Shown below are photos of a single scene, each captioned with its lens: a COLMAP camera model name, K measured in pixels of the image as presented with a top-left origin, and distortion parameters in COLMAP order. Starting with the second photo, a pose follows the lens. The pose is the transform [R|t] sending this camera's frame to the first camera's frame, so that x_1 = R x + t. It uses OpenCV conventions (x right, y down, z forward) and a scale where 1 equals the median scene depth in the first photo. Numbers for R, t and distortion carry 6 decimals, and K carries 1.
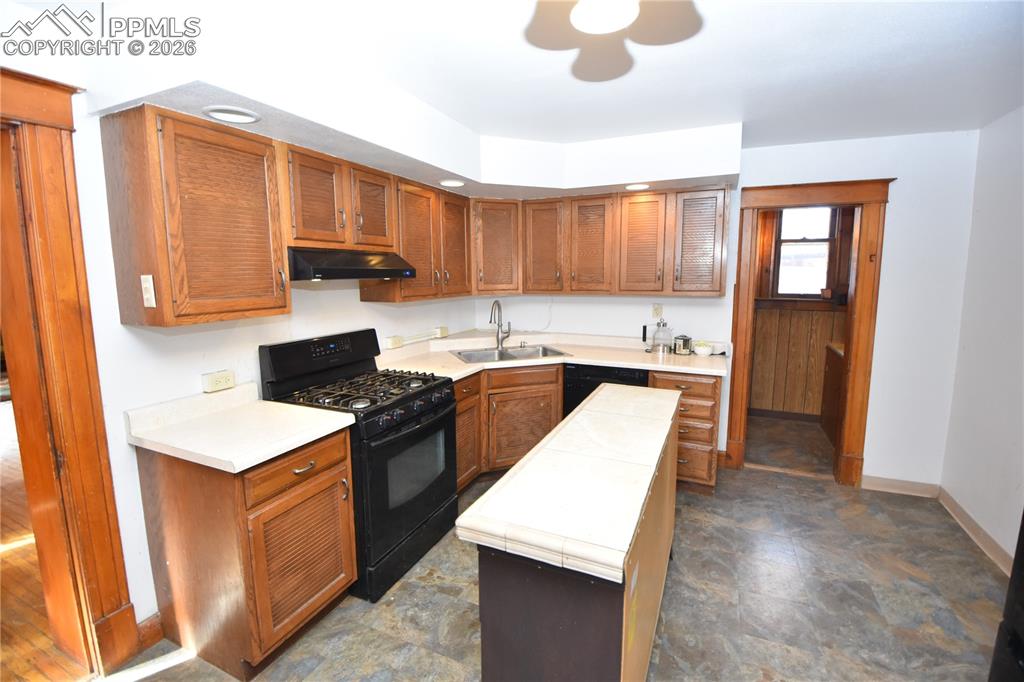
lens RADIAL K [[454.0, 0, 510.7], [0, 454.0, 333.1], [0, 0, 1]] dist [-0.004929, -0.010252]
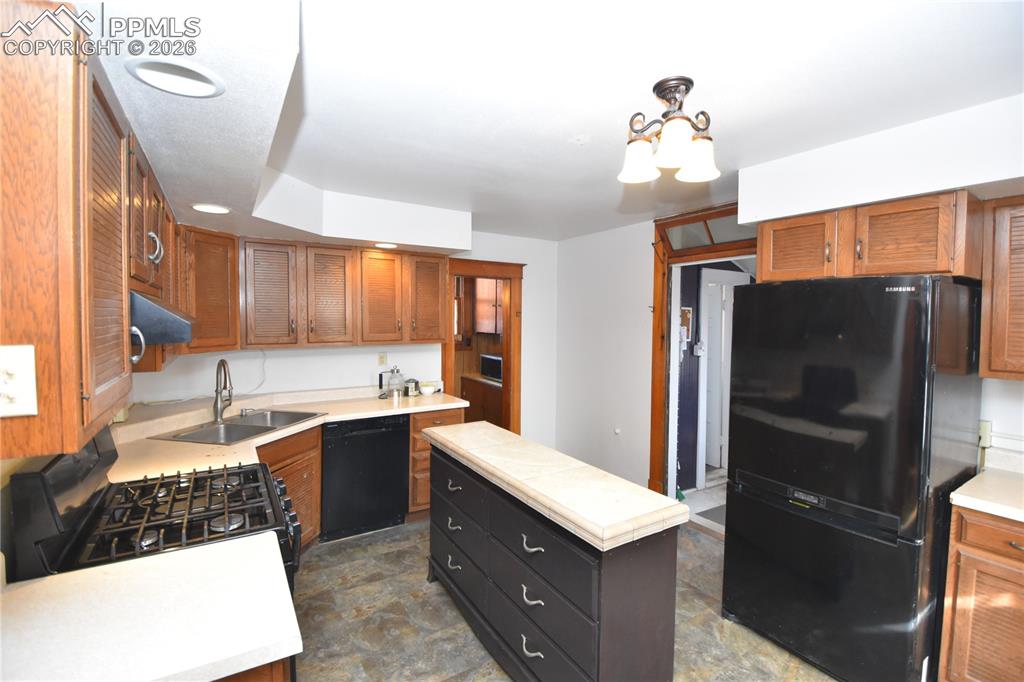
lens RADIAL K [[454.0, 0, 514.0], [0, 454.0, 339.7], [0, 0, 1]] dist [-0.004929, -0.010252]
pose [[0.541226, -0.030952, 0.840307, -0.431219], [0.101395, 0.994433, -0.028677, -0.034390], [-0.834742, 0.100724, 0.541351, 0.169135]]
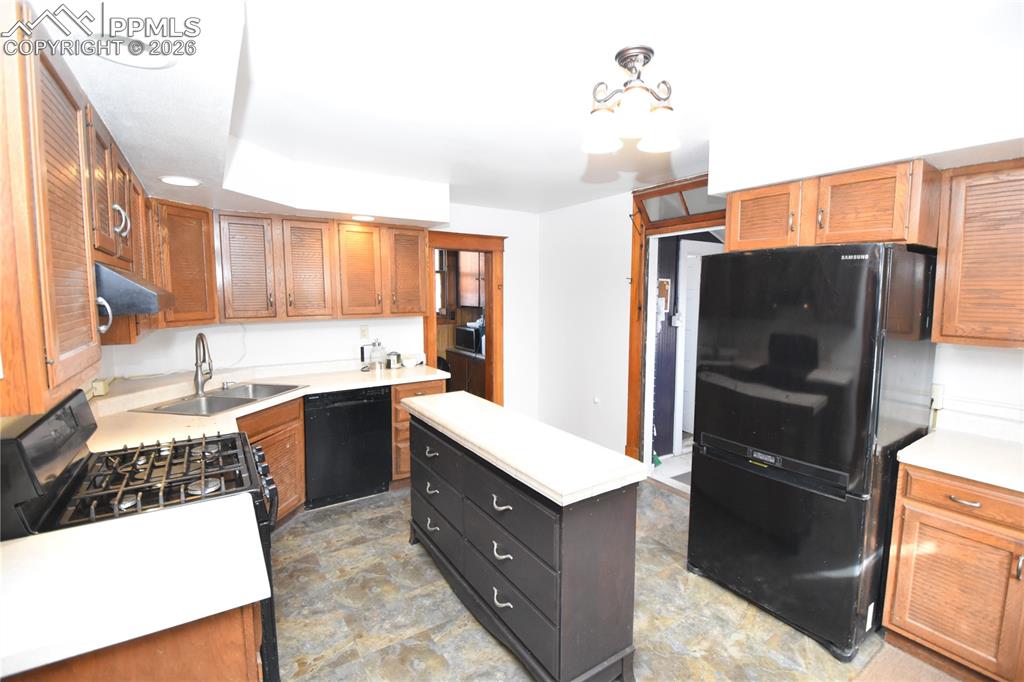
lens RADIAL K [[454.0, 0, 515.7], [0, 454.0, 339.8], [0, 0, 1]] dist [-0.004929, -0.010252]
pose [[0.523285, -0.082696, 0.848136, -0.429365], [0.110867, 0.993428, 0.028460, -0.023636], [-0.844915, 0.079138, 0.529014, 0.135001]]
